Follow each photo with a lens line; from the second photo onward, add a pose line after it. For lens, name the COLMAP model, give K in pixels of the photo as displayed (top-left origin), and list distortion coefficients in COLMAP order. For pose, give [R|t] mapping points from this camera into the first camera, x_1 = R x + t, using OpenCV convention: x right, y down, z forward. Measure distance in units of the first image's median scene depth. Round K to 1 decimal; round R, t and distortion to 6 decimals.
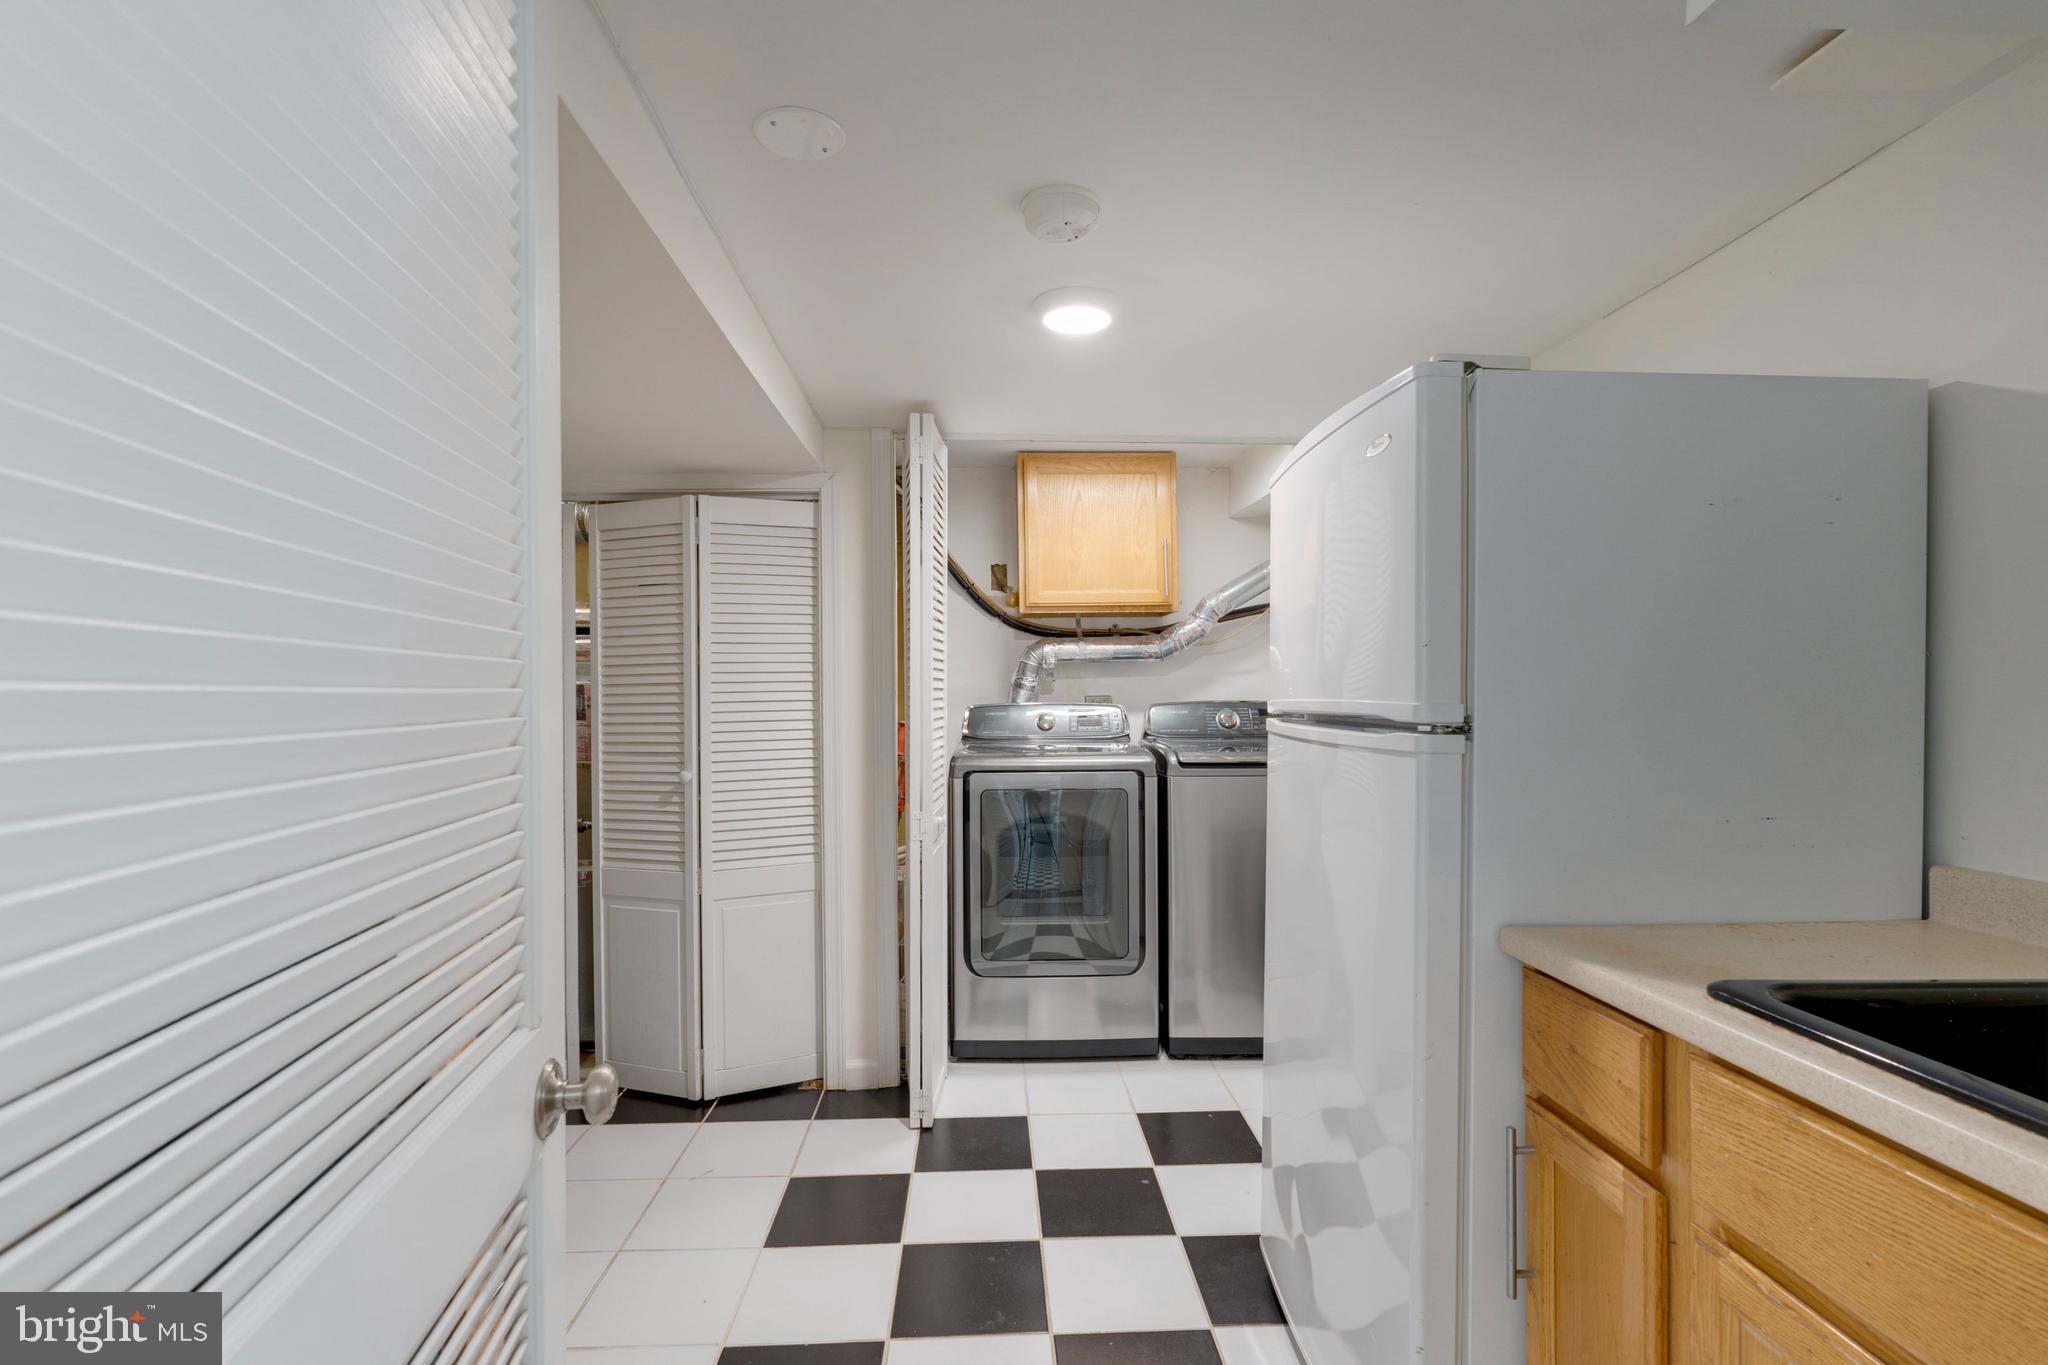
lens RADIAL K [[973.5, 0, 1023.1], [0, 973.5, 672.8], [0, 0, 1]] dist [-0.002067, -0.000316]
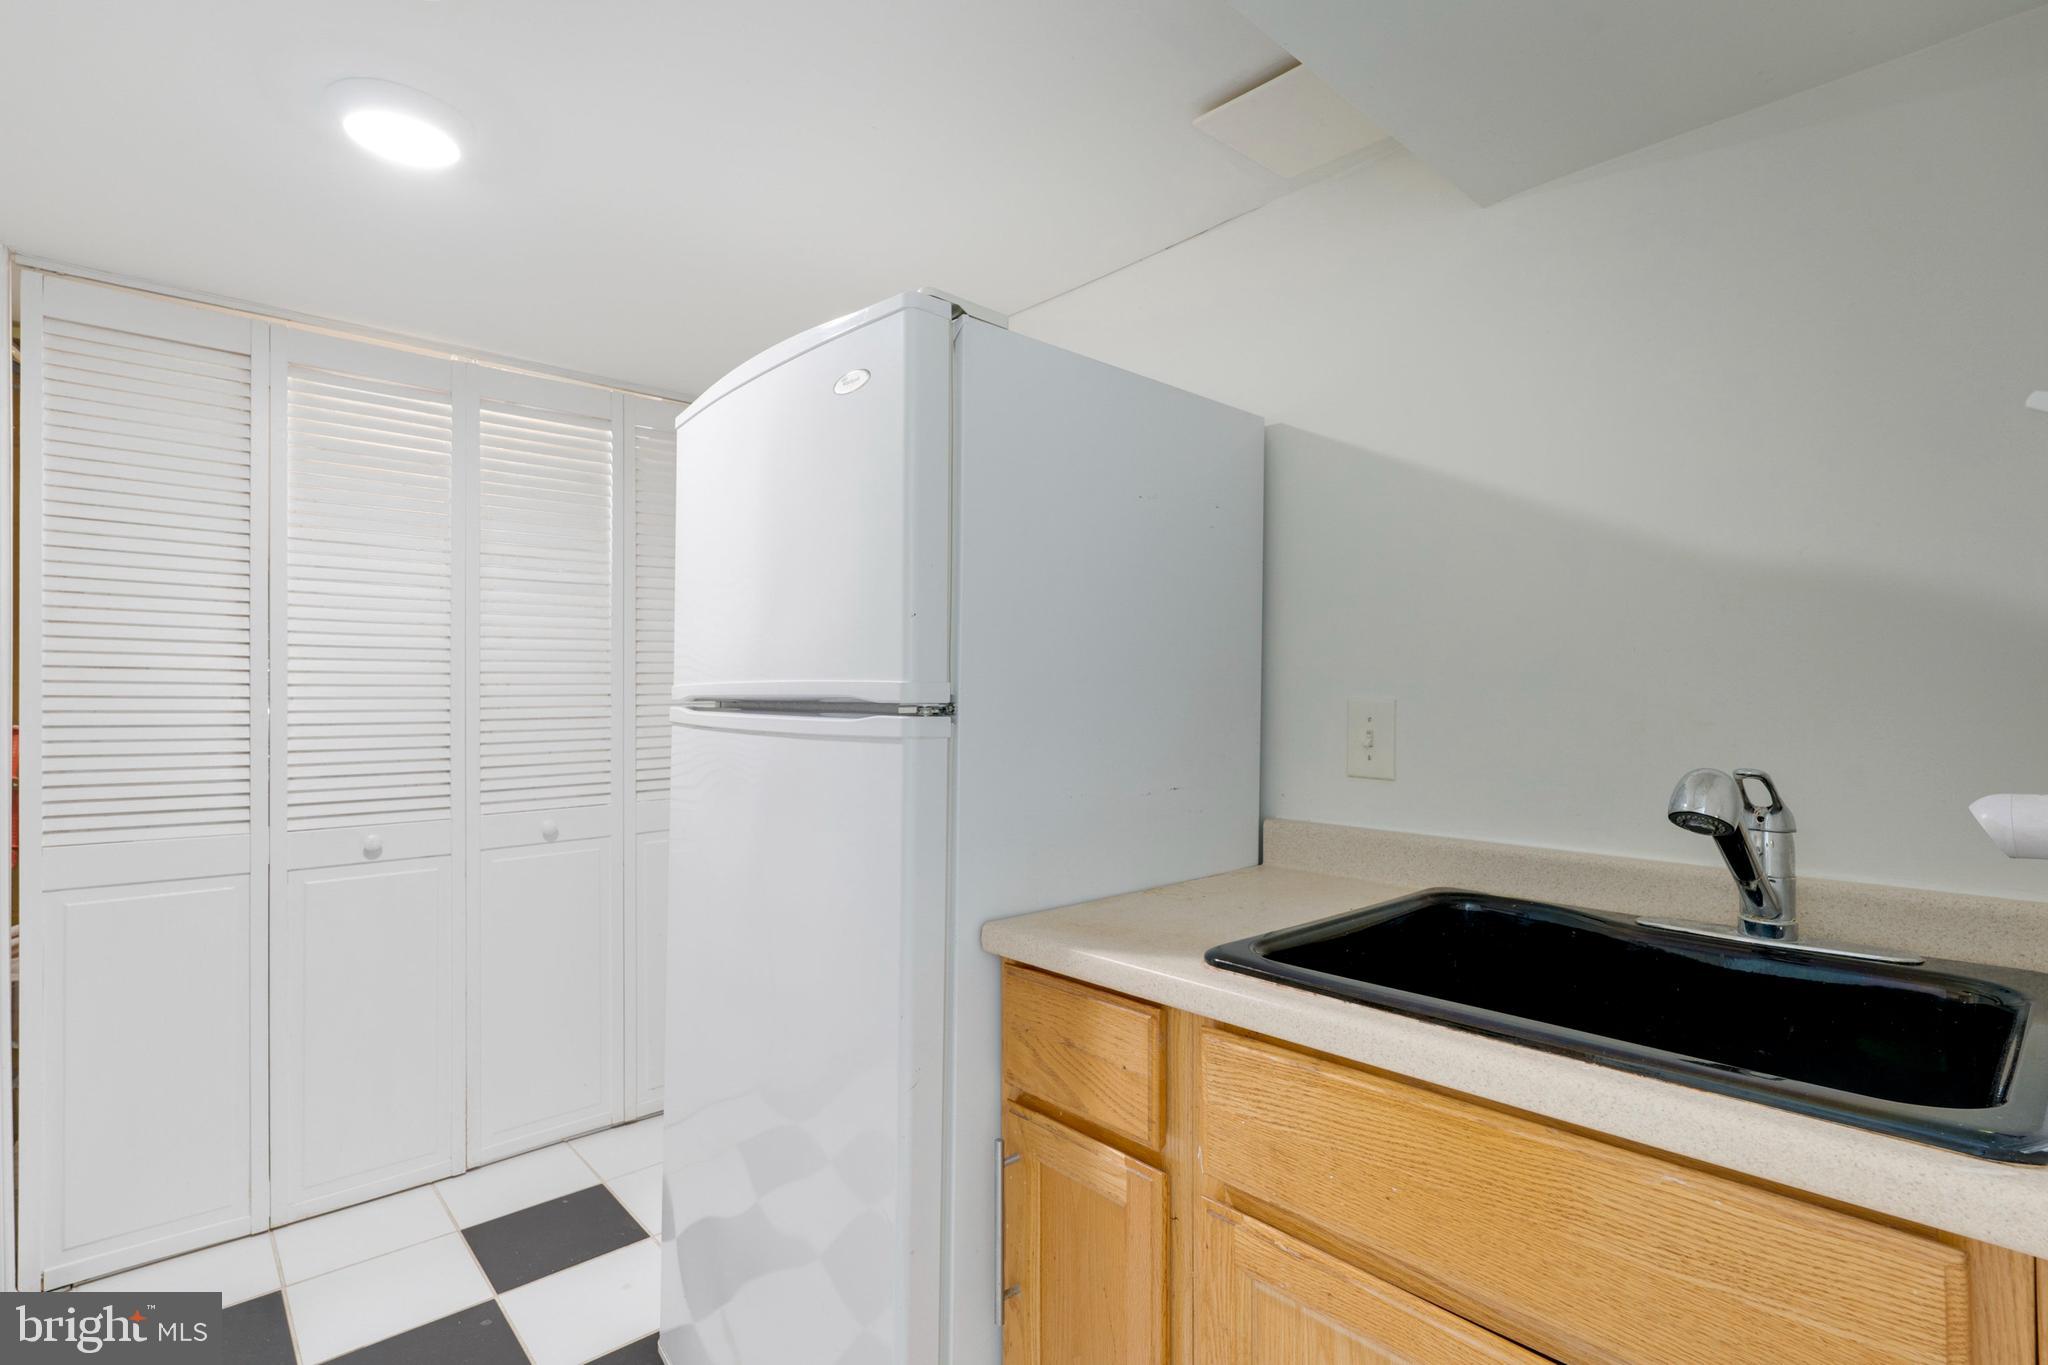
lens RADIAL K [[976.0, 0, 1024.0], [0, 976.0, 682.5], [0, 0, 1]] dist [-0.002491, 0.000524]
pose [[0.768394, 0.007147, 0.639937, -0.070777], [-0.012900, 0.999907, 0.004323, 0.027531], [-0.639847, -0.011577, 0.768415, 0.261282]]
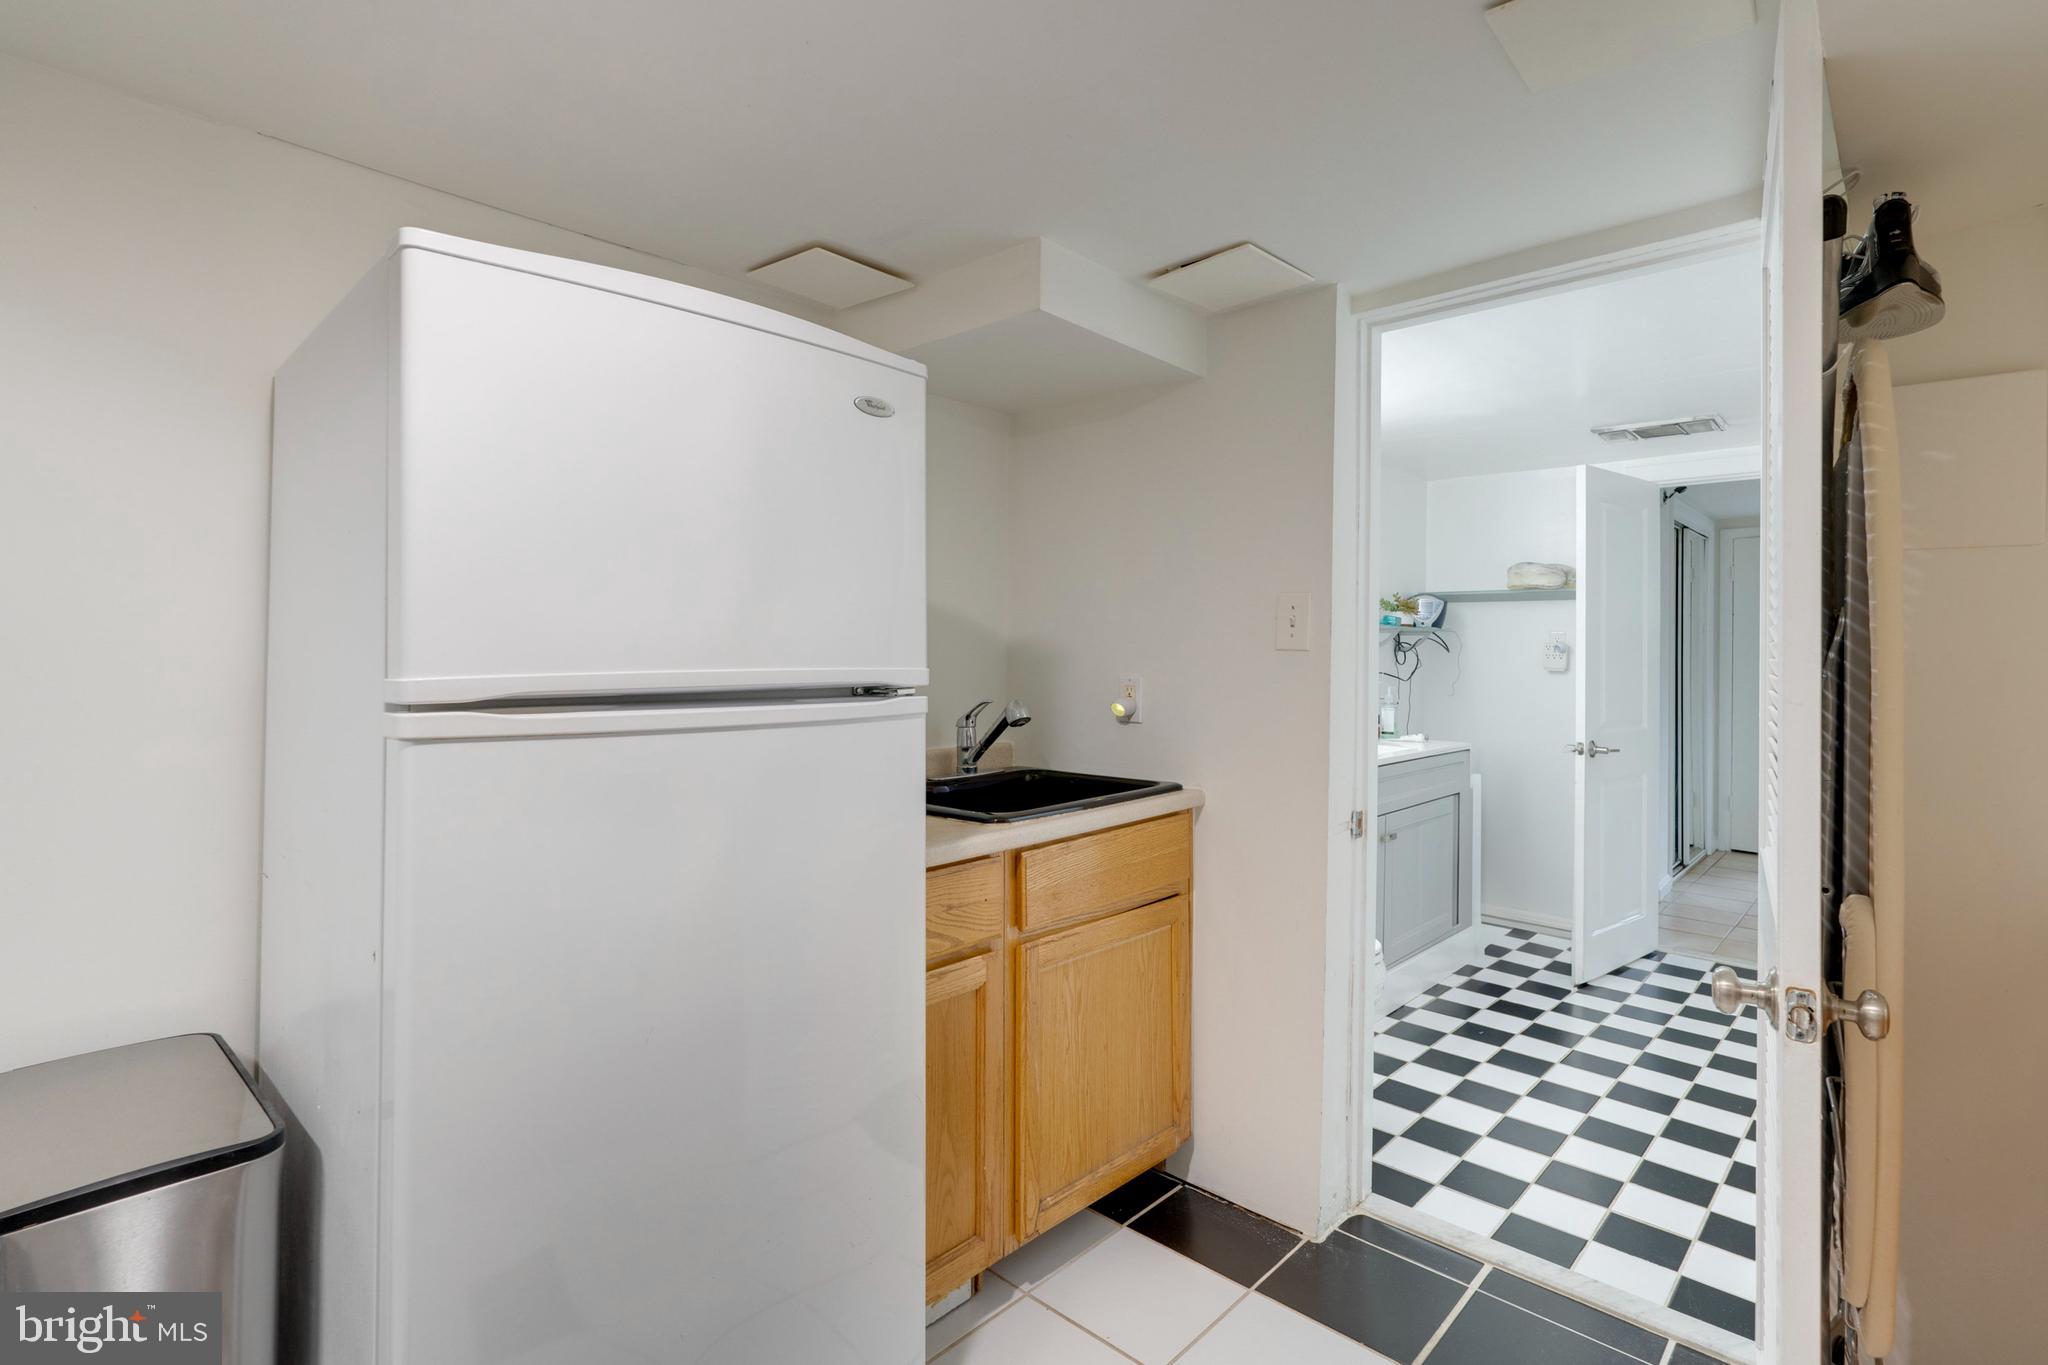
lens RADIAL K [[976.0, 0, 1024.0], [0, 976.0, 682.5], [0, 0, 1]] dist [-0.002491, 0.000524]
pose [[-0.703322, 0.001258, 0.710870, -0.475902], [0.003046, 0.999995, 0.001244, 0.046711], [-0.710865, 0.003040, -0.703322, 1.710531]]
